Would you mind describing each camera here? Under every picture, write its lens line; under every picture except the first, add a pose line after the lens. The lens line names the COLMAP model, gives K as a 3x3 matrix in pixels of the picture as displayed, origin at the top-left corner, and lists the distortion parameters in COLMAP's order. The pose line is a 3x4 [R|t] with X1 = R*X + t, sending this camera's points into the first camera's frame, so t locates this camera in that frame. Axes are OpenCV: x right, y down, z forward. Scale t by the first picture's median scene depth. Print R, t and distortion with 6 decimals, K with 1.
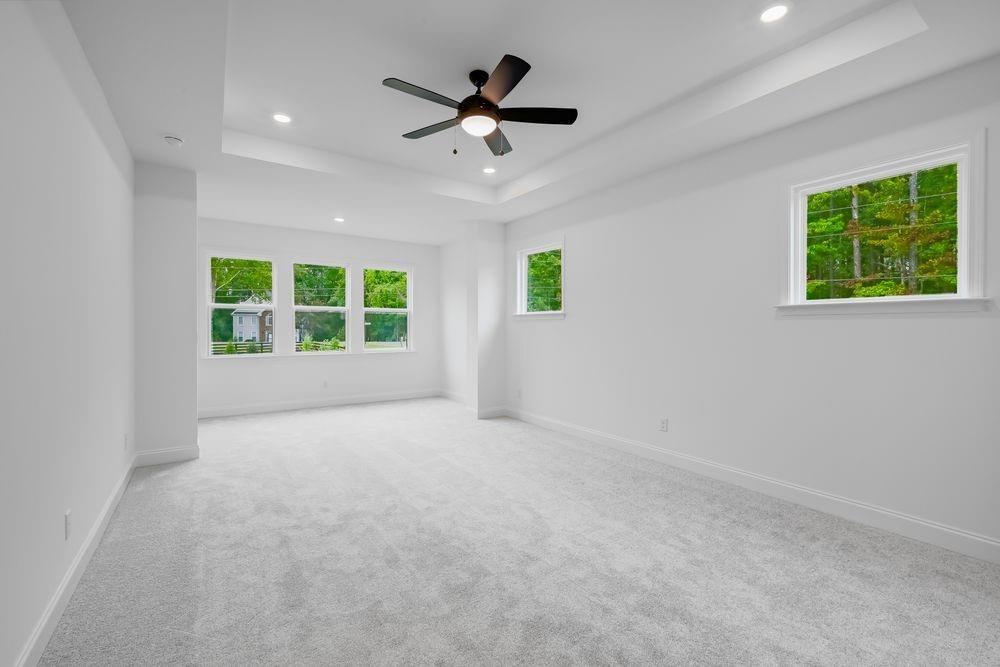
lens RADIAL K [[430.9, 0, 498.4], [0, 430.9, 317.7], [0, 0, 1]] dist [0.001428, 0.000776]
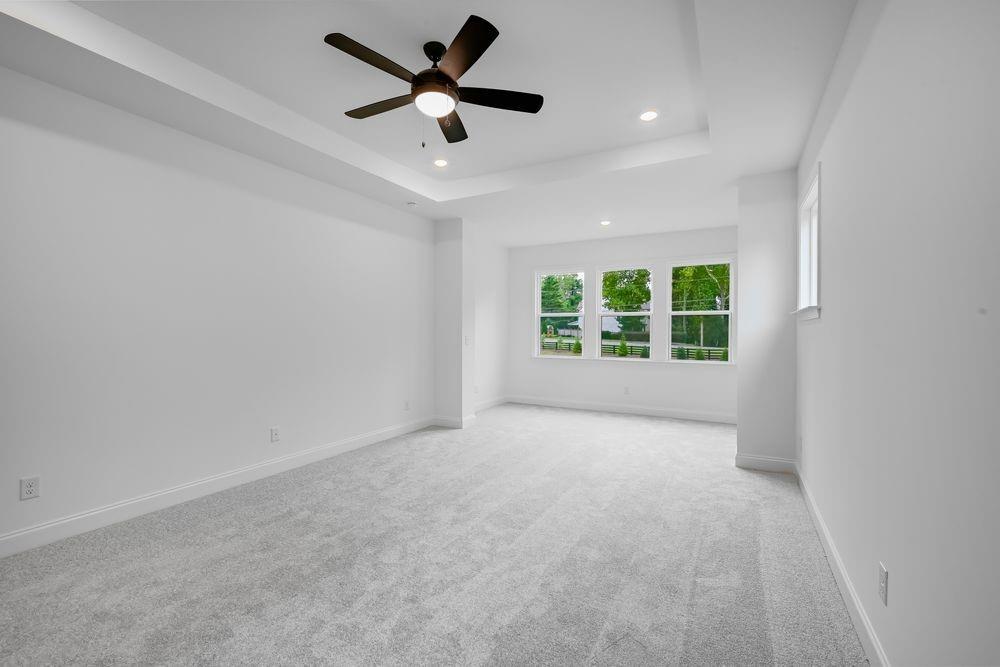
lens RADIAL K [[430.9, 0, 498.4], [0, 430.9, 317.7], [0, 0, 1]] dist [0.001428, 0.000776]
pose [[0.462388, -0.022165, -0.886401, 0.490651], [0.013672, 0.999747, -0.017868, 0.003126], [0.886572, -0.003857, 0.462574, 0.421009]]
